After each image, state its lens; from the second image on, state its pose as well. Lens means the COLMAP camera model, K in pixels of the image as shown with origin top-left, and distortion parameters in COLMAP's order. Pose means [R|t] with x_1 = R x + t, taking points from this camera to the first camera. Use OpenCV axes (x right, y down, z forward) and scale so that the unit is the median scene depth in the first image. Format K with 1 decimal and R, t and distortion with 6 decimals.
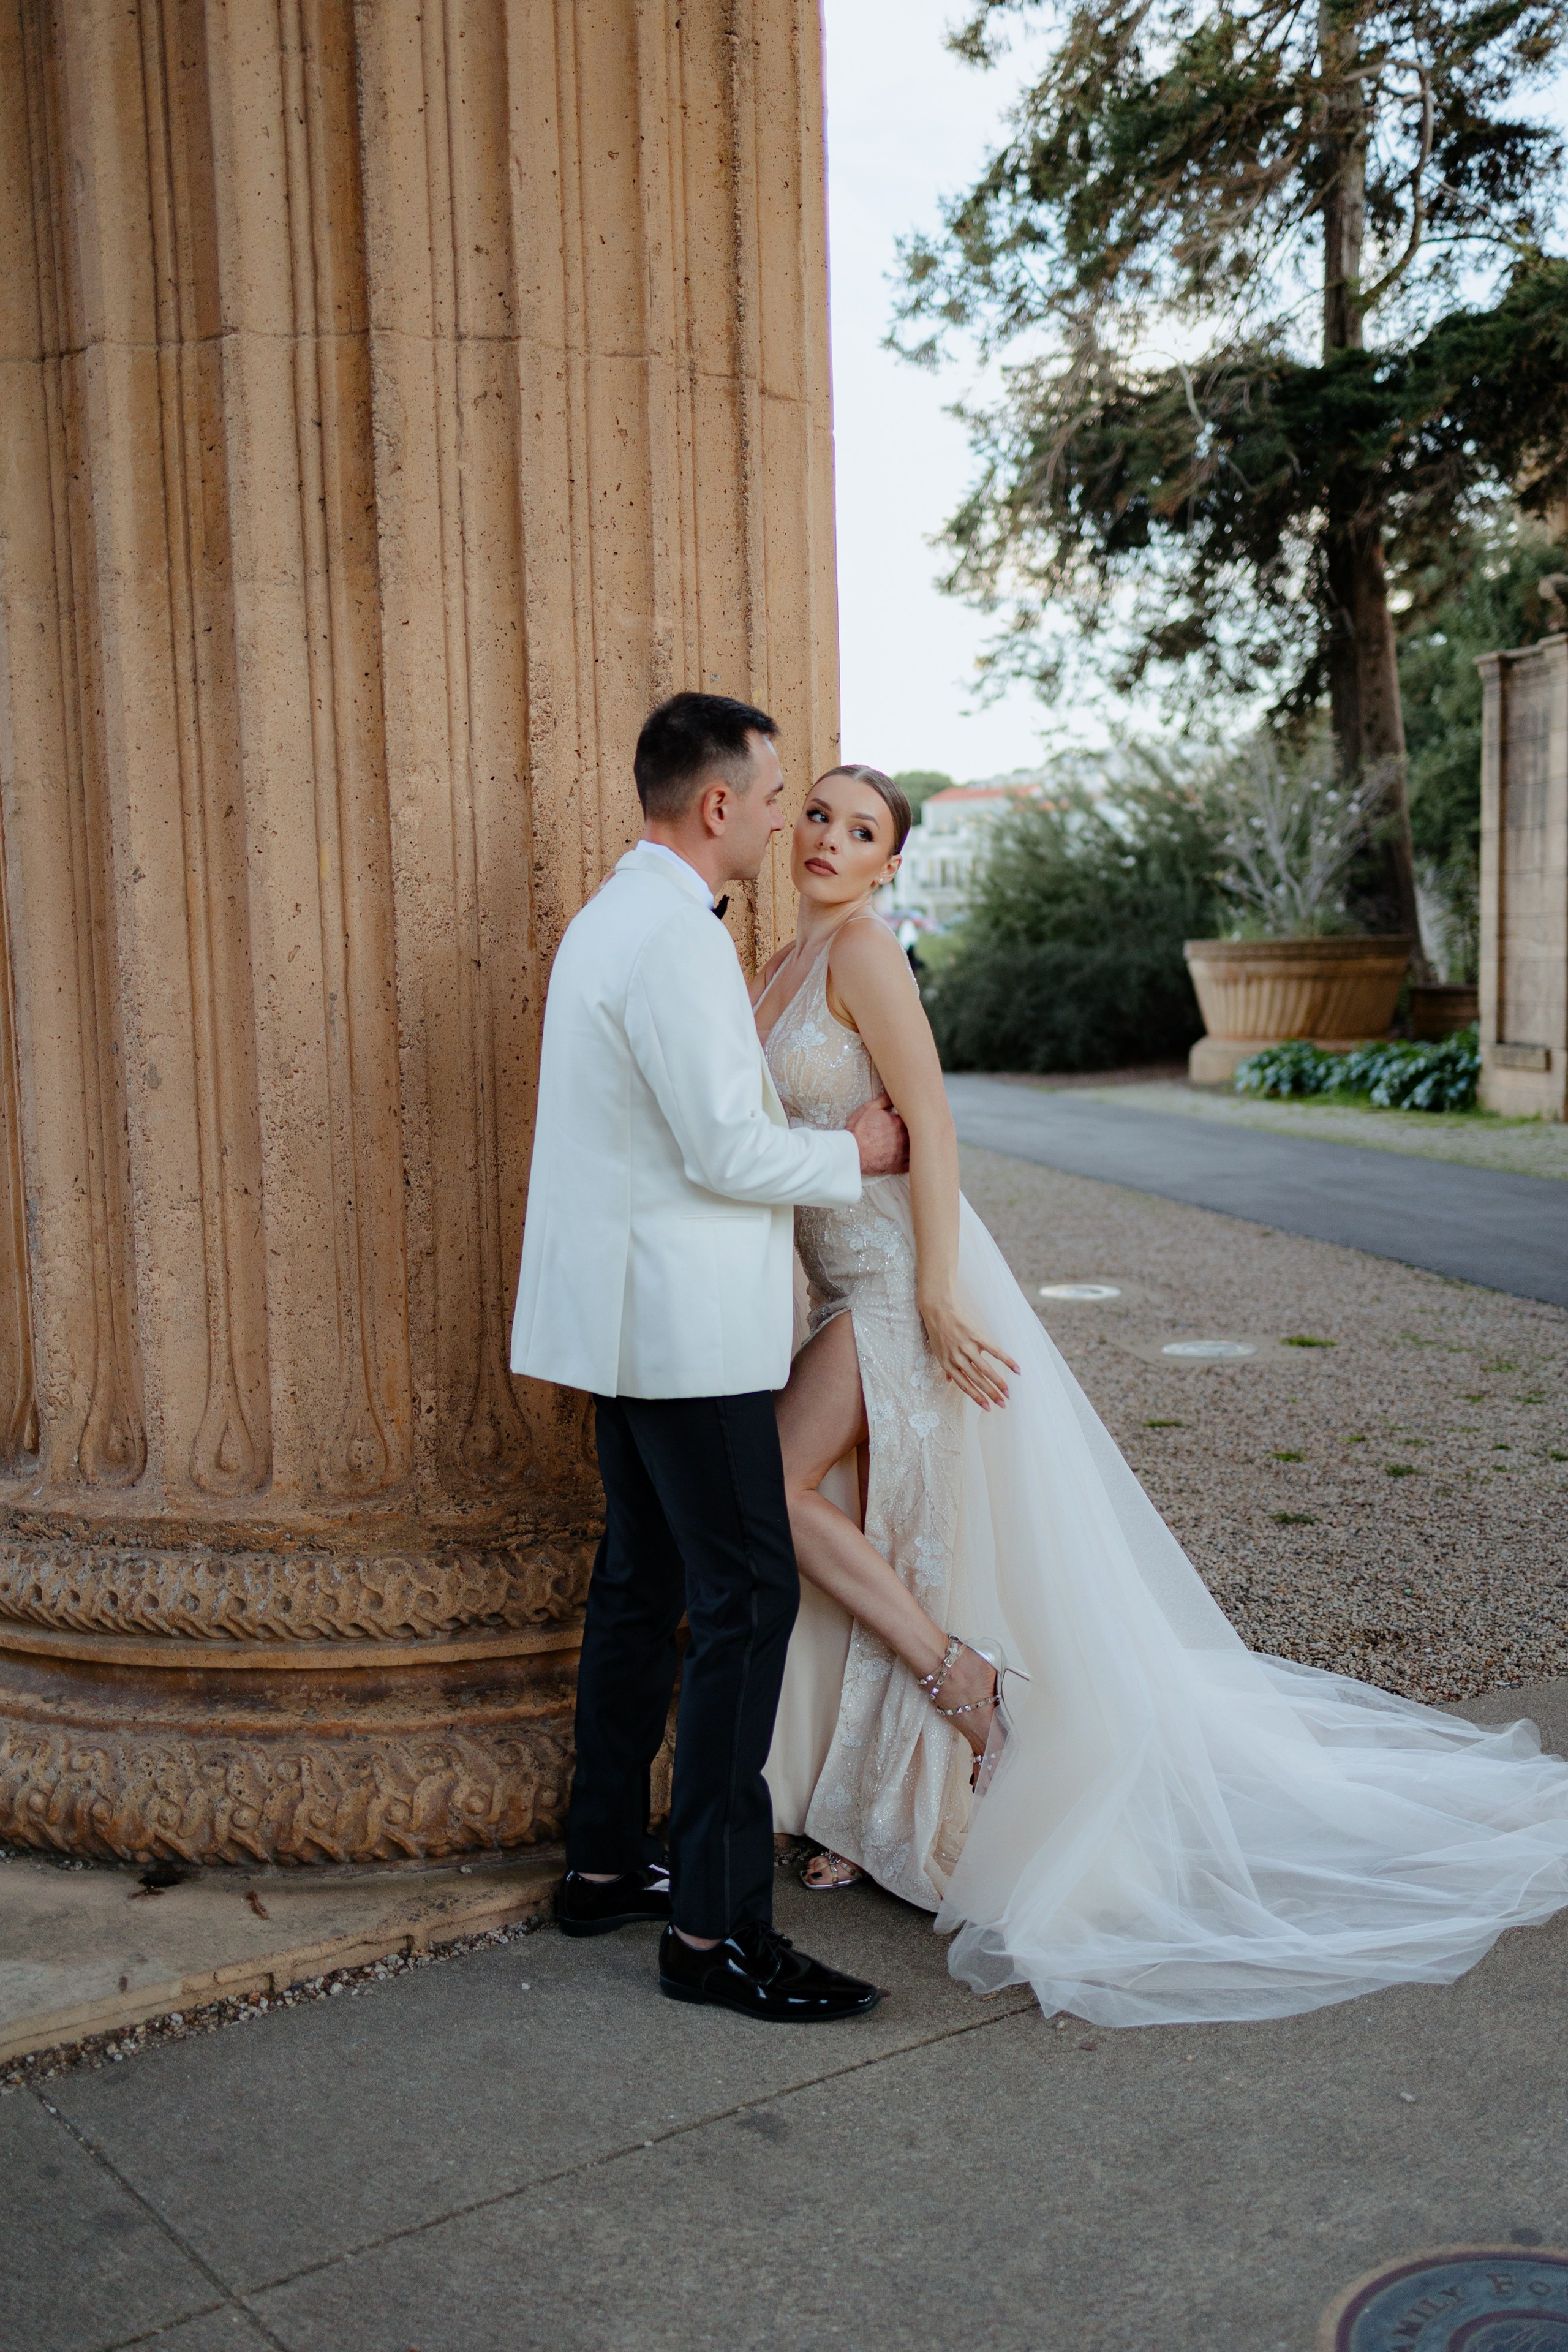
lens RADIAL K [[2381.4, 0, 759.5], [0, 2381.4, 1184.0], [0, 0, 1]] dist [0.008797, 0.016944]
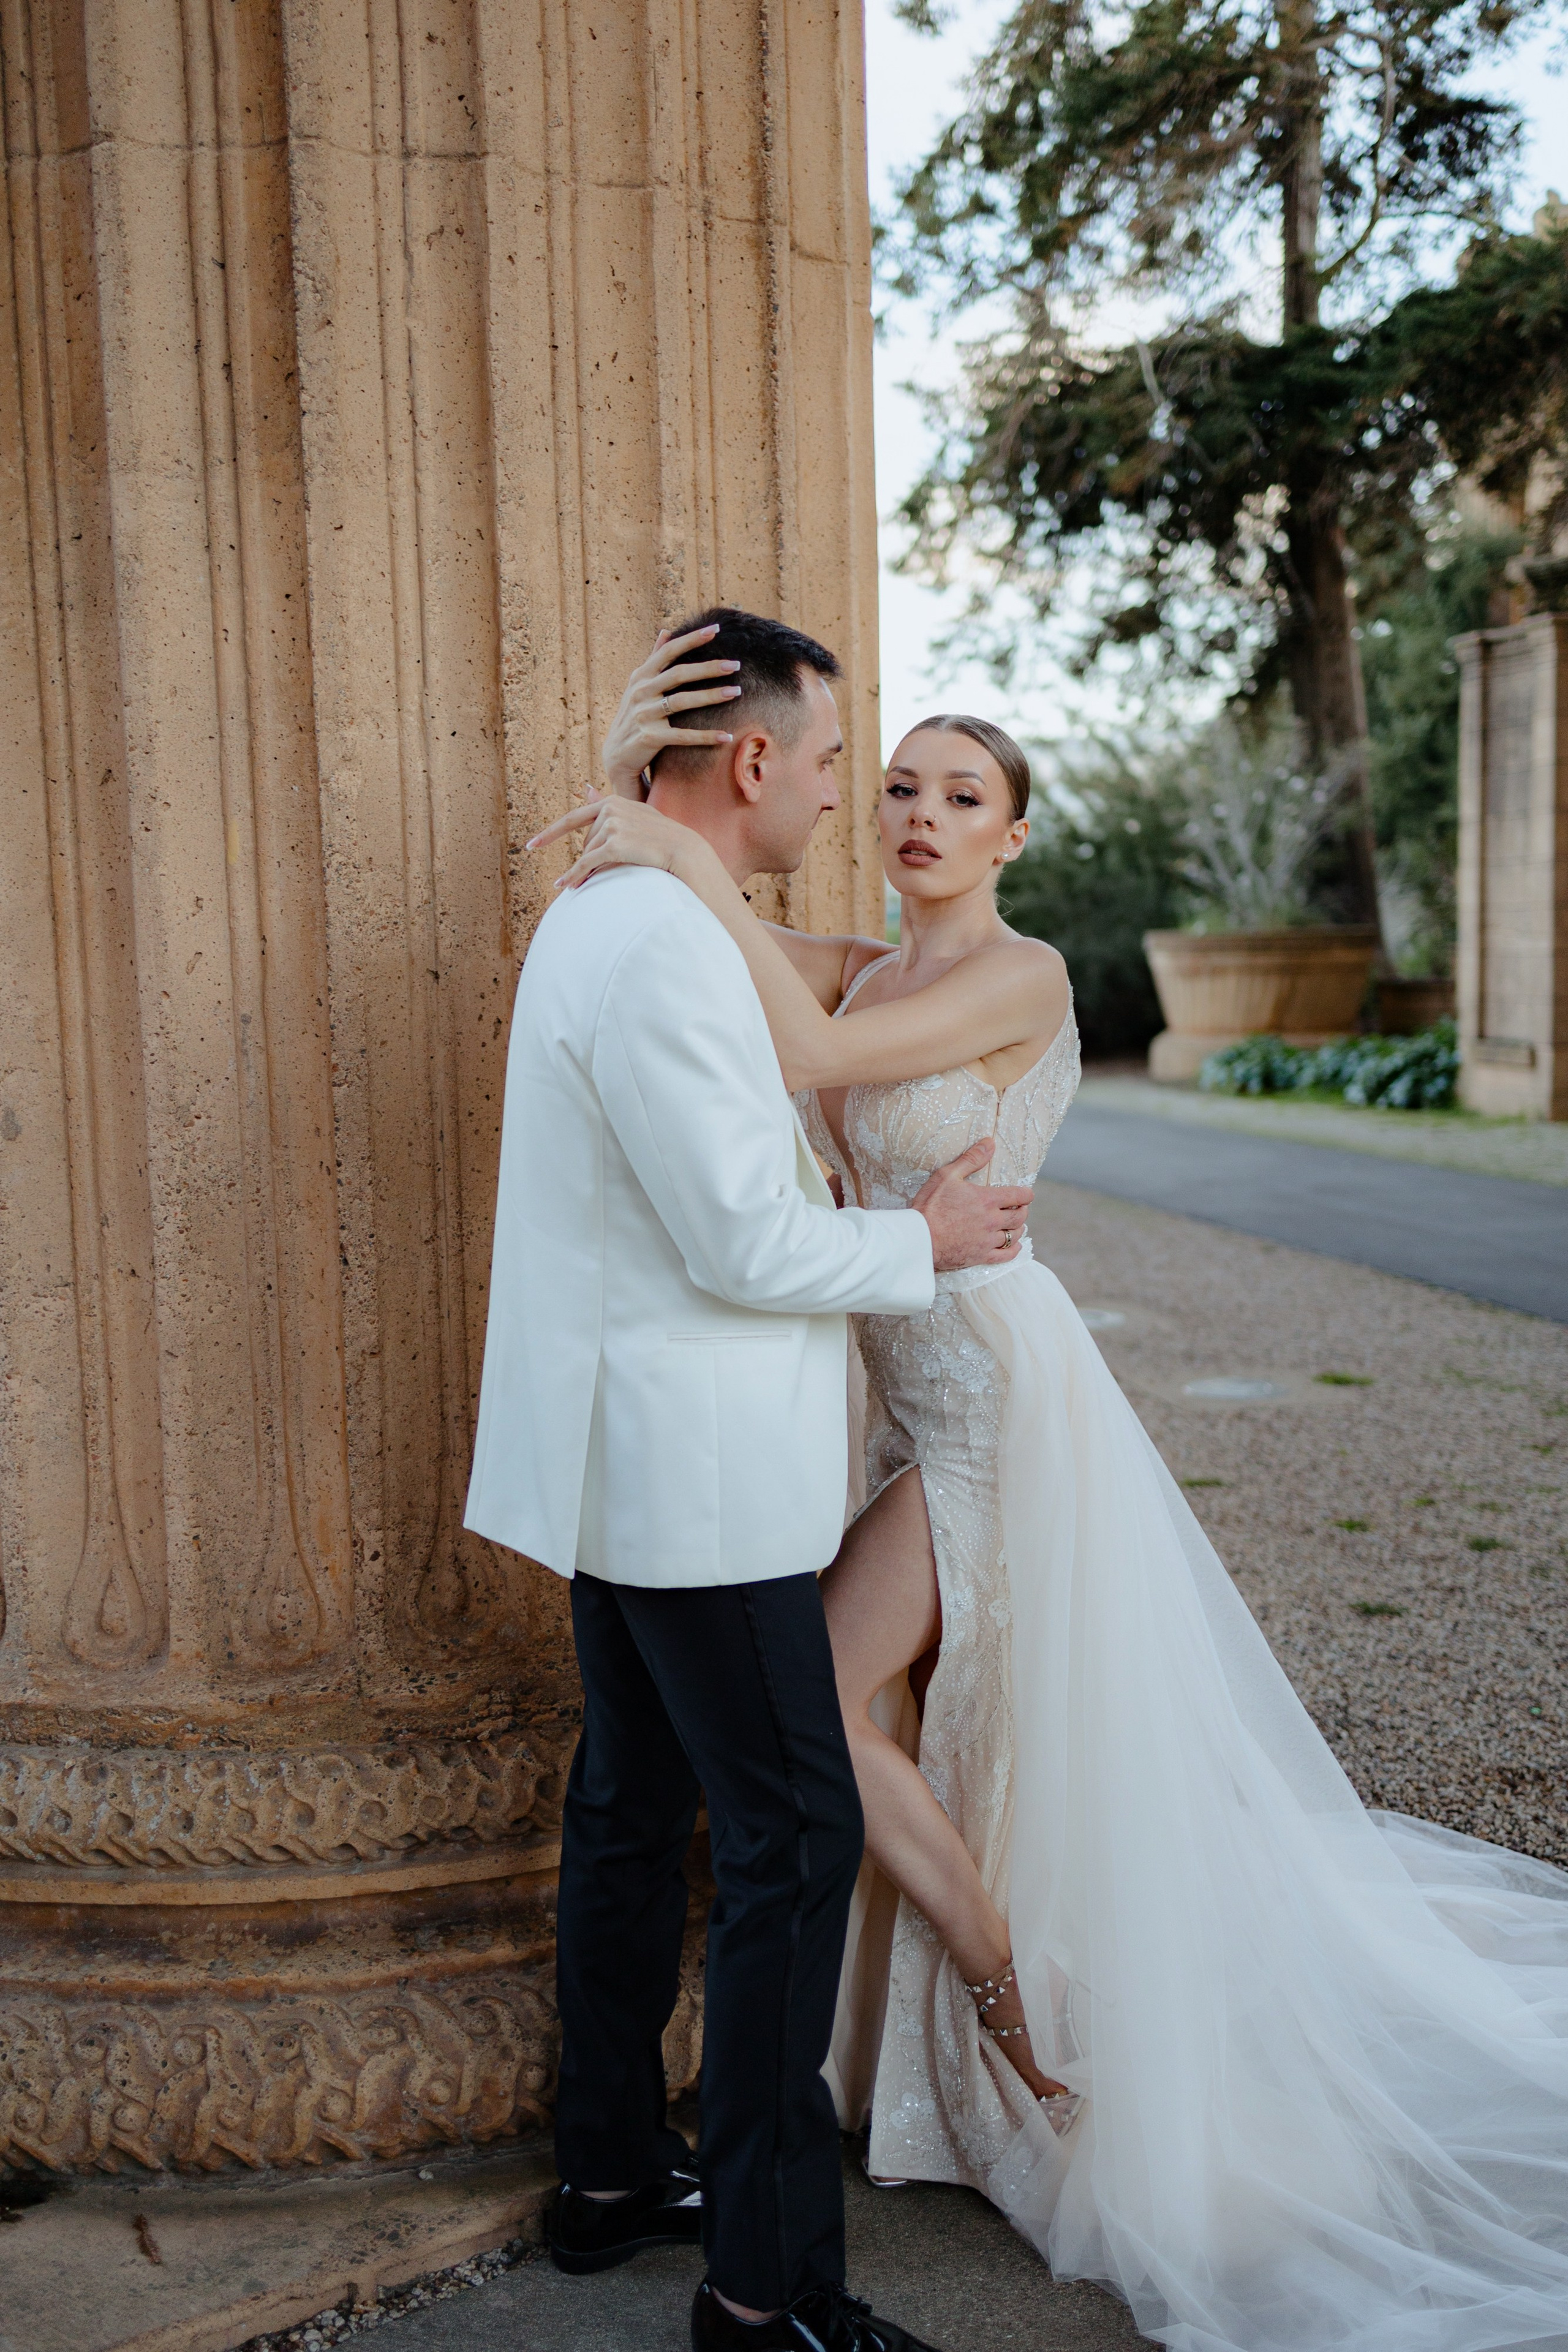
lens RADIAL K [[2381.4, 0, 759.5], [0, 2381.4, 1184.0], [0, 0, 1]] dist [0.008797, 0.016944]
pose [[0.999647, -0.004271, 0.026228, -0.033959], [0.004179, 0.999985, 0.003584, -0.027461], [-0.026243, -0.003473, 0.999650, 0.227849]]
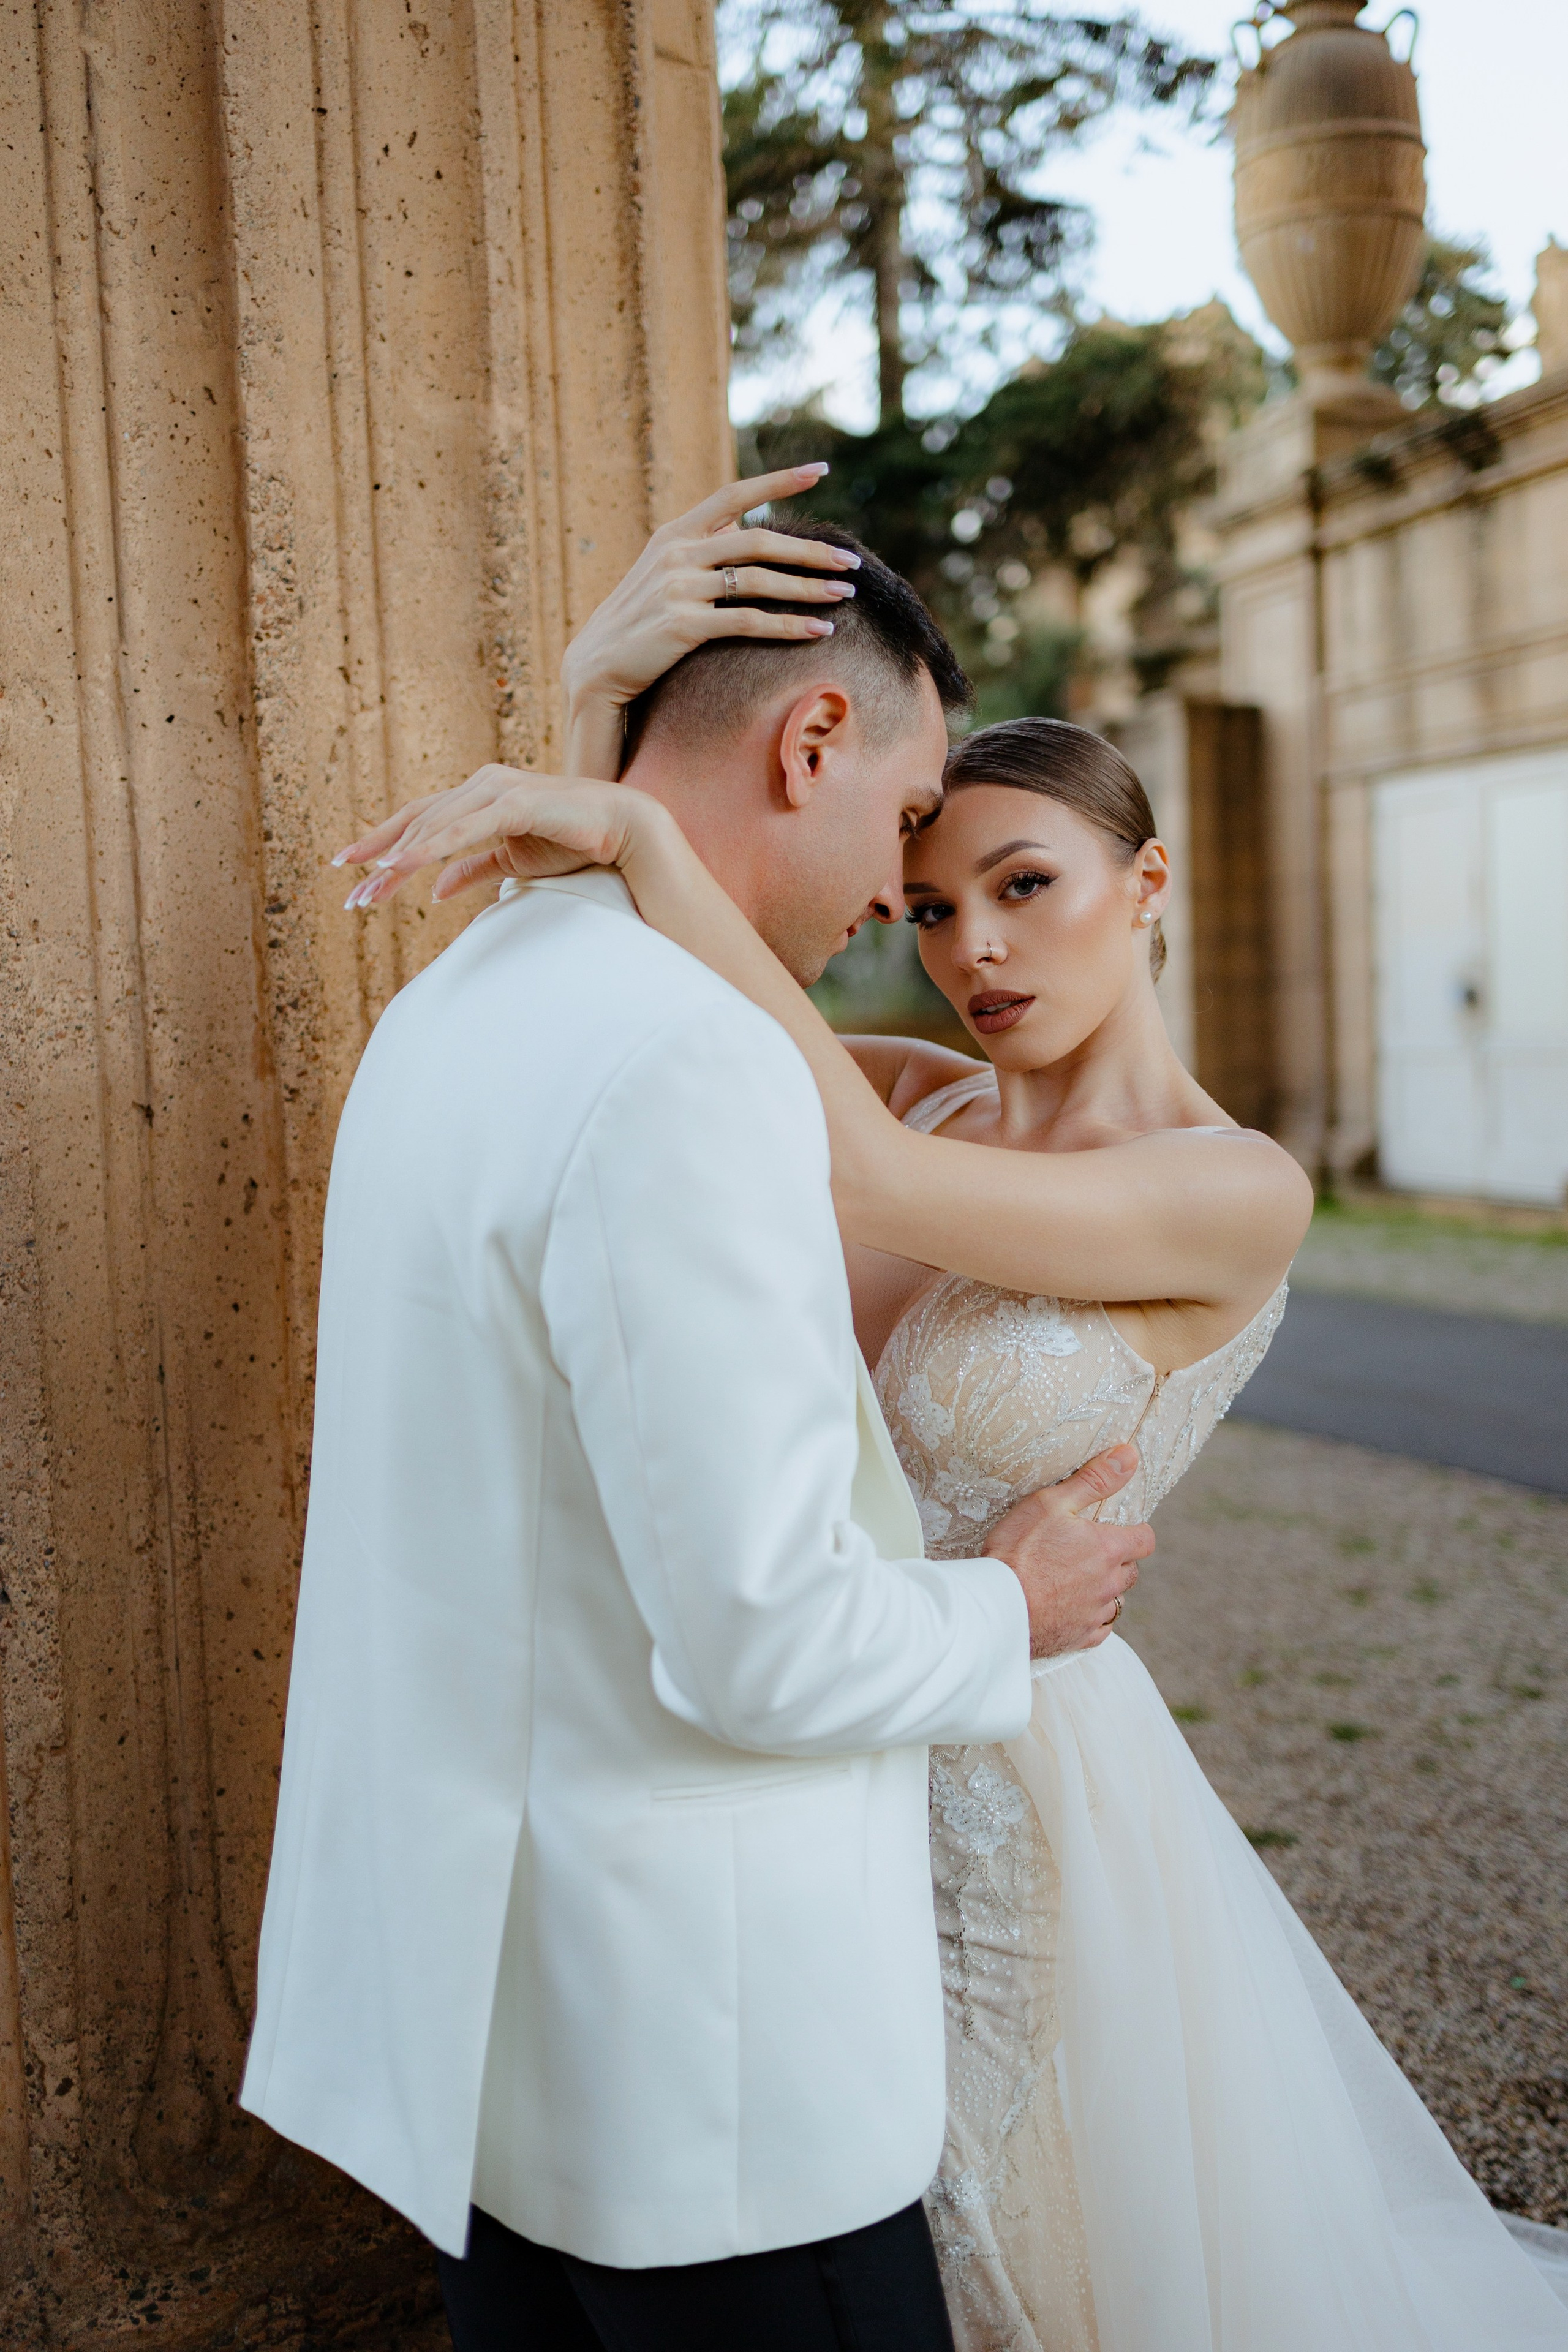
lens RADIAL K [[2397.4, 0, 784.0], [0, 2397.4, 1176.0], [0, 0, 1]] dist [0.003098, -0.002989]
pose [[0.977901, -0.028180, 0.207160, -0.093484], [0.035766, 0.998816, -0.032965, -0.059858], [-0.205985, 0.039646, 0.977752, 0.512067]]
